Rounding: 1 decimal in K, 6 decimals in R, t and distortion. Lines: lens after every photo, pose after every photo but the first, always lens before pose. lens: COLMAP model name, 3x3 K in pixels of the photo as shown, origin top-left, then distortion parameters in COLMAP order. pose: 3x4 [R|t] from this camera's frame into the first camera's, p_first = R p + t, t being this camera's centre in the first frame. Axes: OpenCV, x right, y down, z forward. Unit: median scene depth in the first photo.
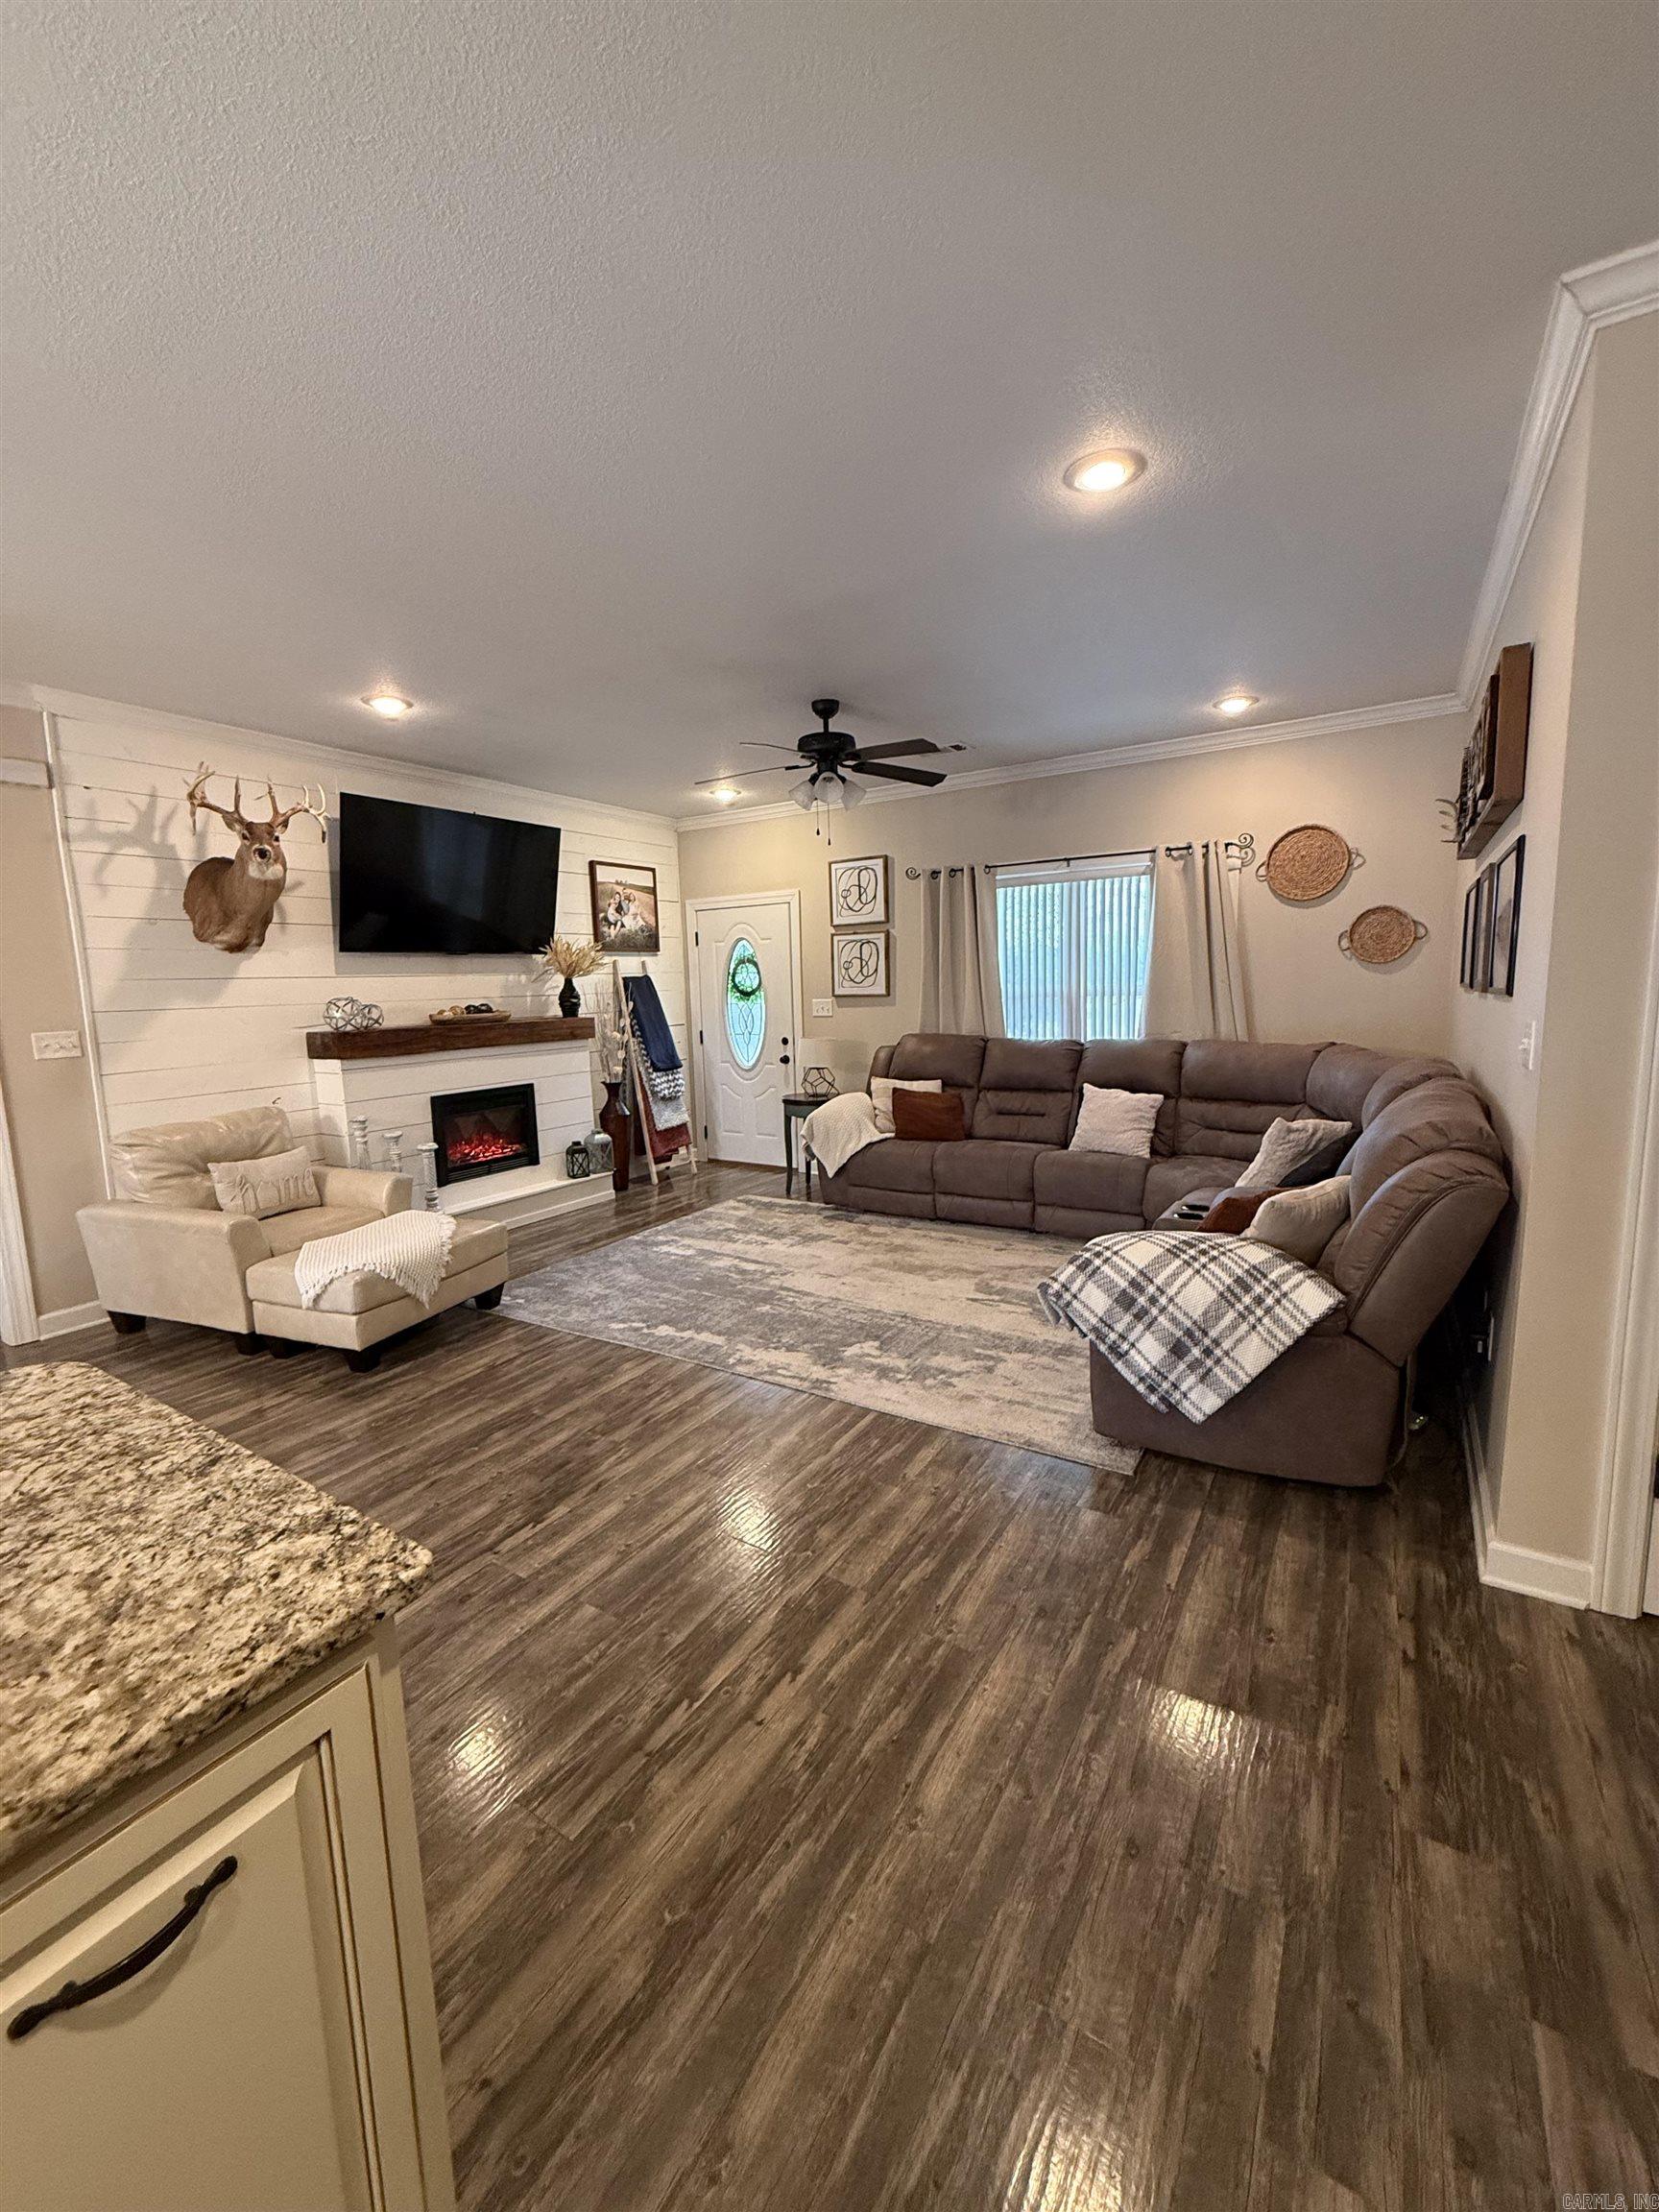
lens RADIAL K [[892.0, 0, 833.1], [0, 892.0, 1105.1], [0, 0, 1]] dist [-0.000139, 0.000167]
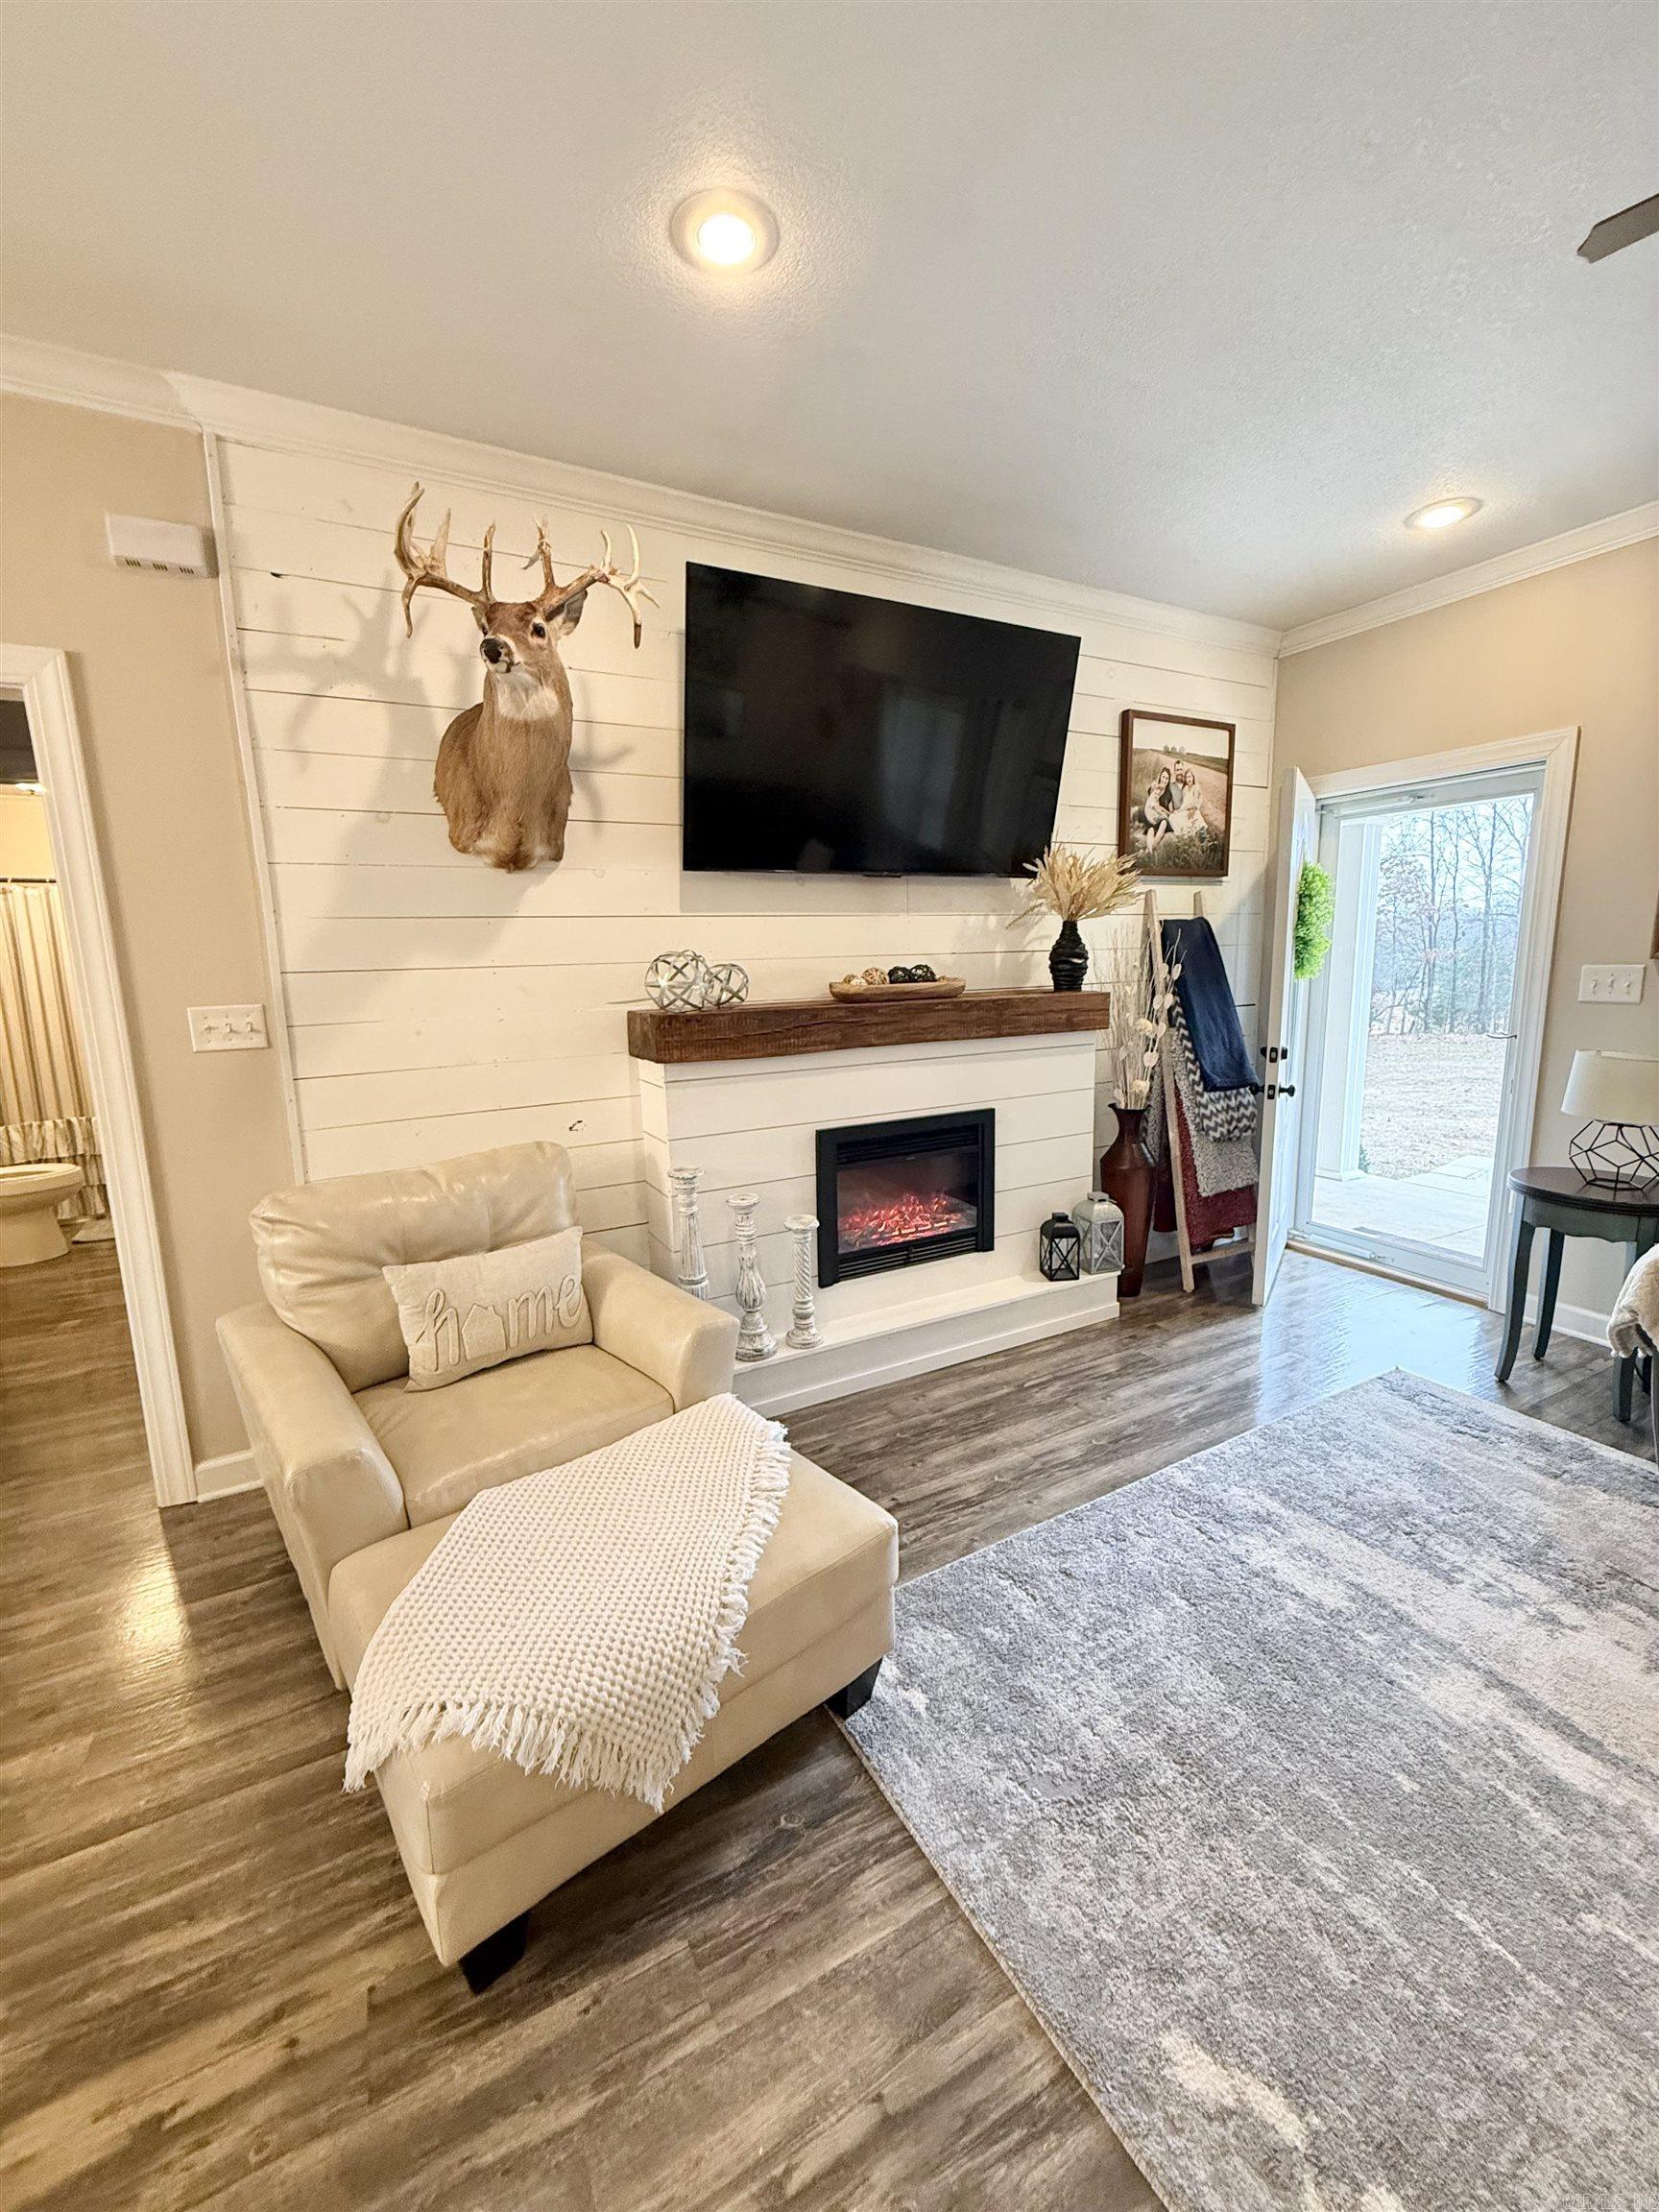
lens RADIAL K [[884.8, 0, 834.0], [0, 884.8, 1101.7], [0, 0, 1]] dist [0.004009, 0.000643]
pose [[0.872114, 0.088499, -0.481233, -0.173665], [-0.068035, 0.995886, 0.059848, -0.061423], [0.484550, -0.019454, 0.874547, 0.515303]]
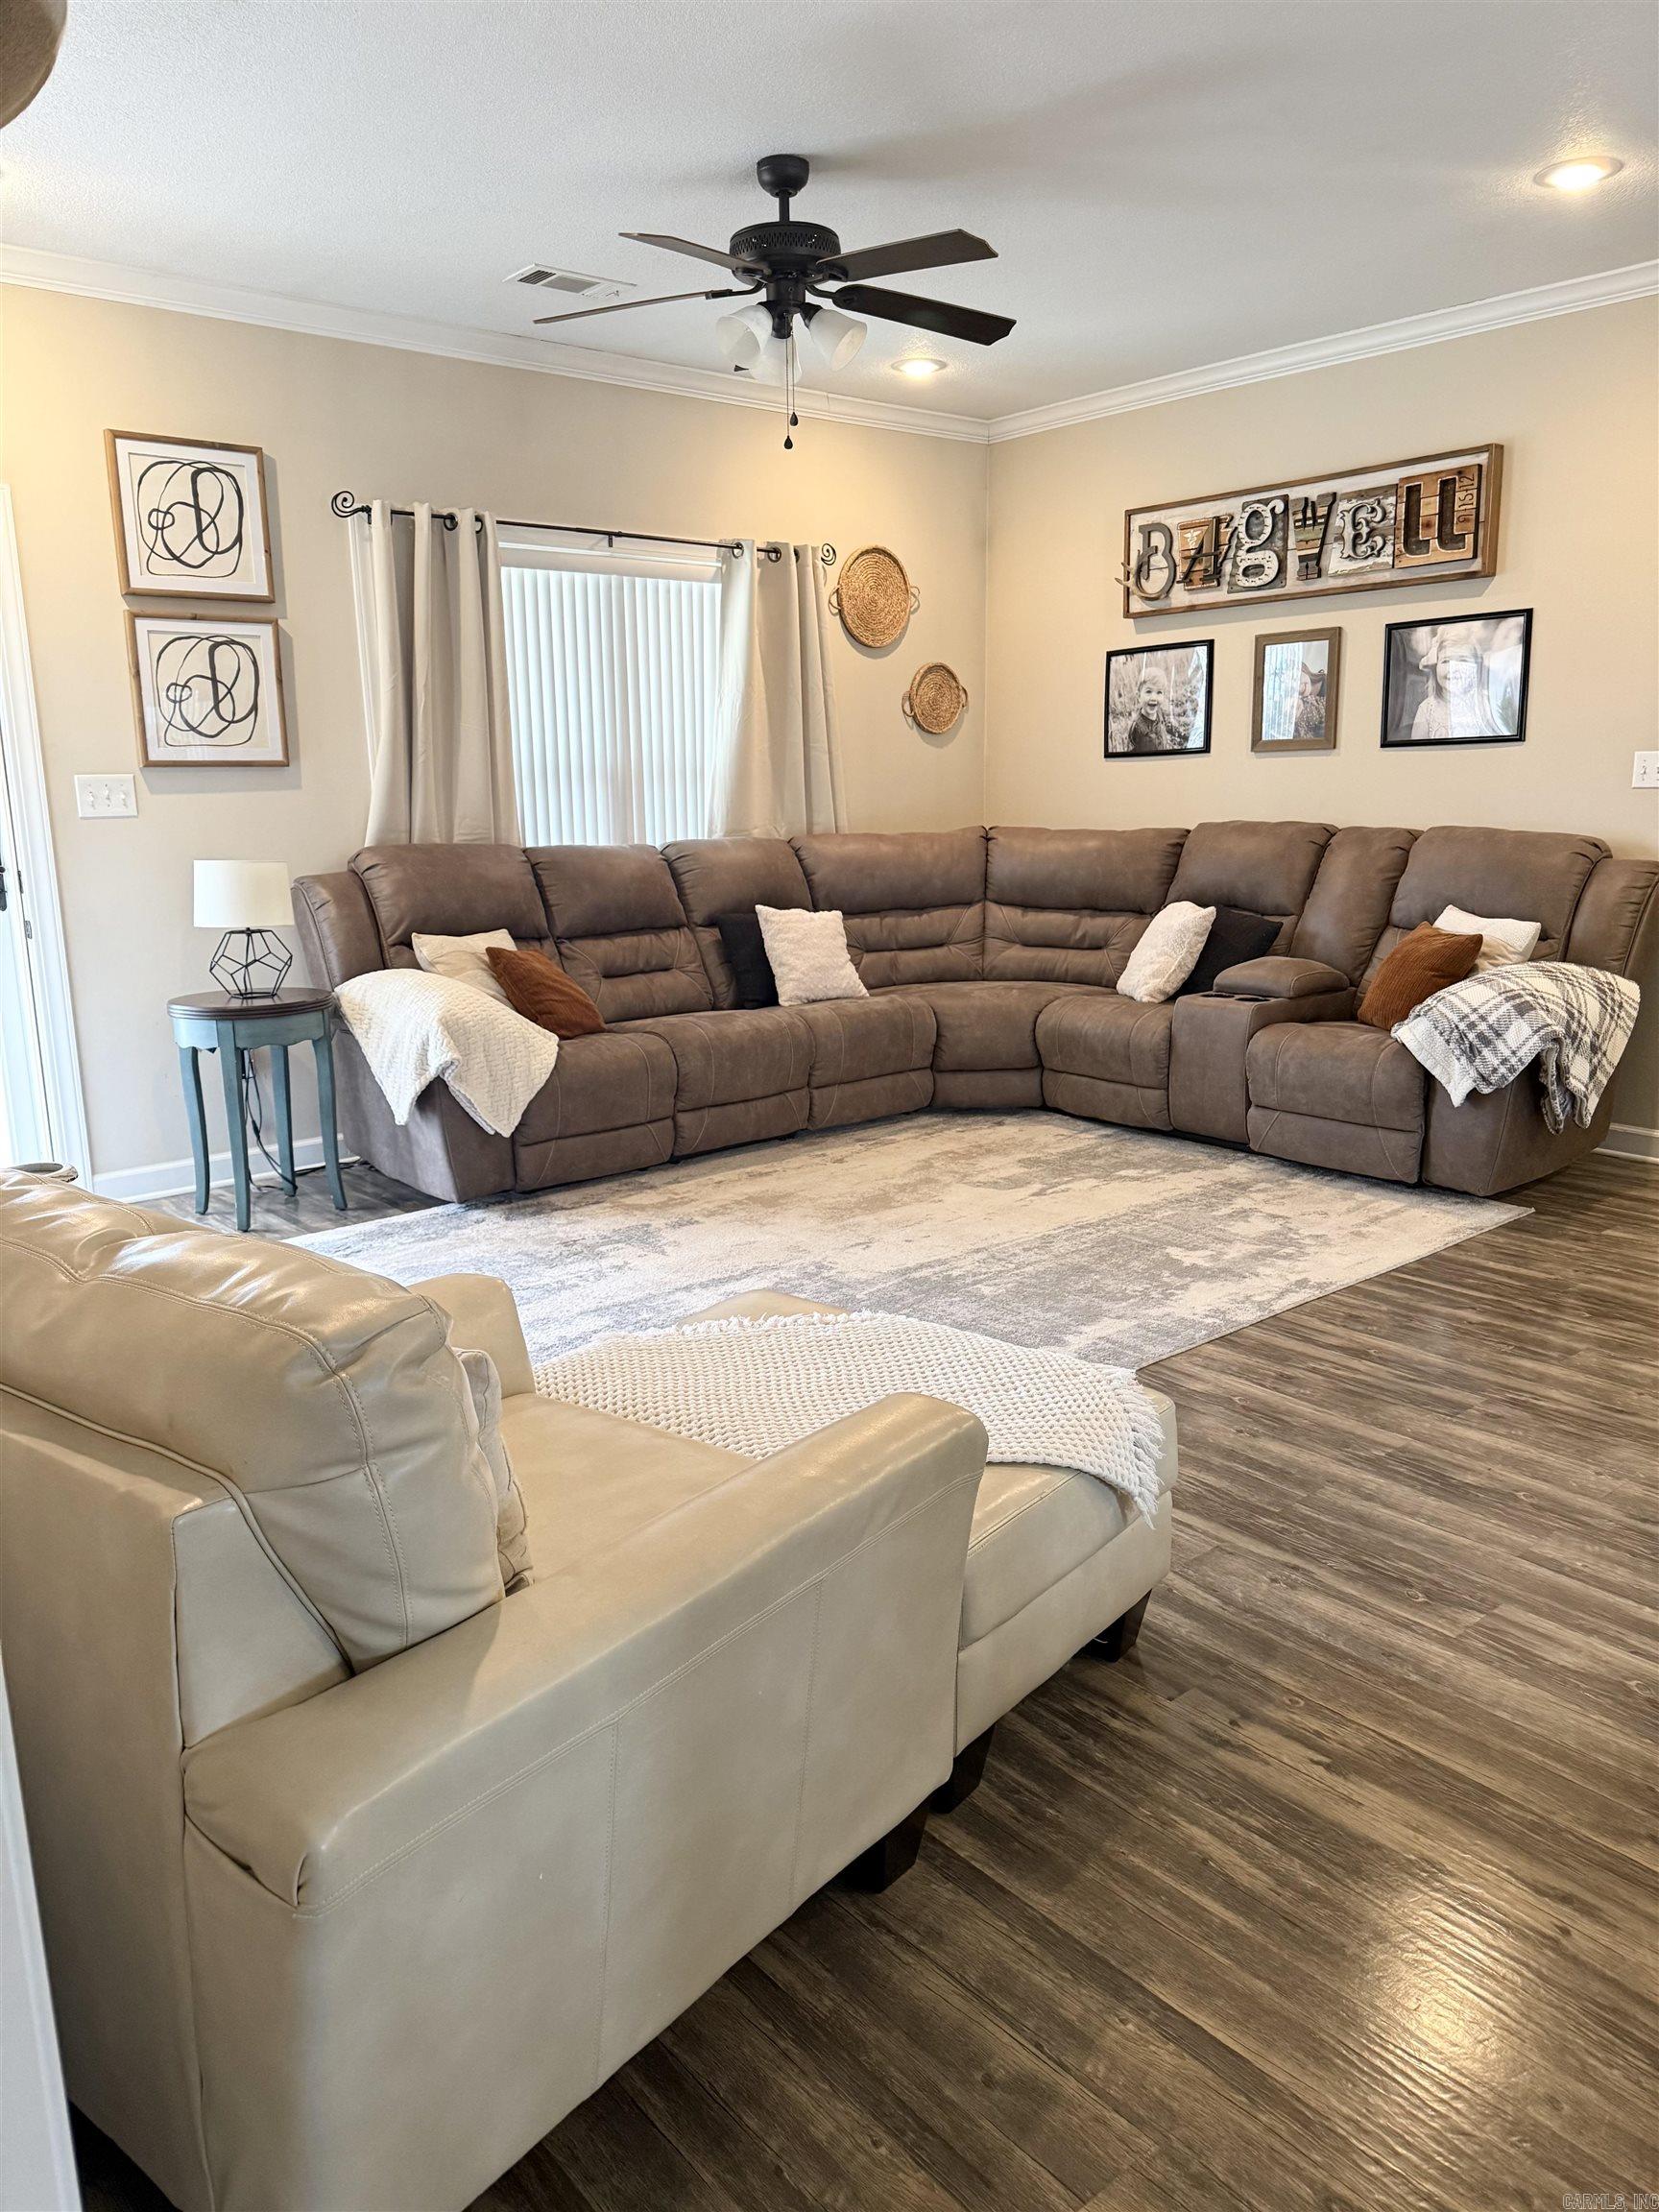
lens RADIAL K [[1569.8, 0, 829.5], [0, 1569.8, 1106.0], [0, 0, 1]] dist [0.036450, -0.001252]
pose [[0.299107, -0.175000, 0.938035, -0.793347], [0.139691, 0.980479, 0.138375, -0.029522], [-0.943939, 0.089646, 0.317714, 0.598498]]
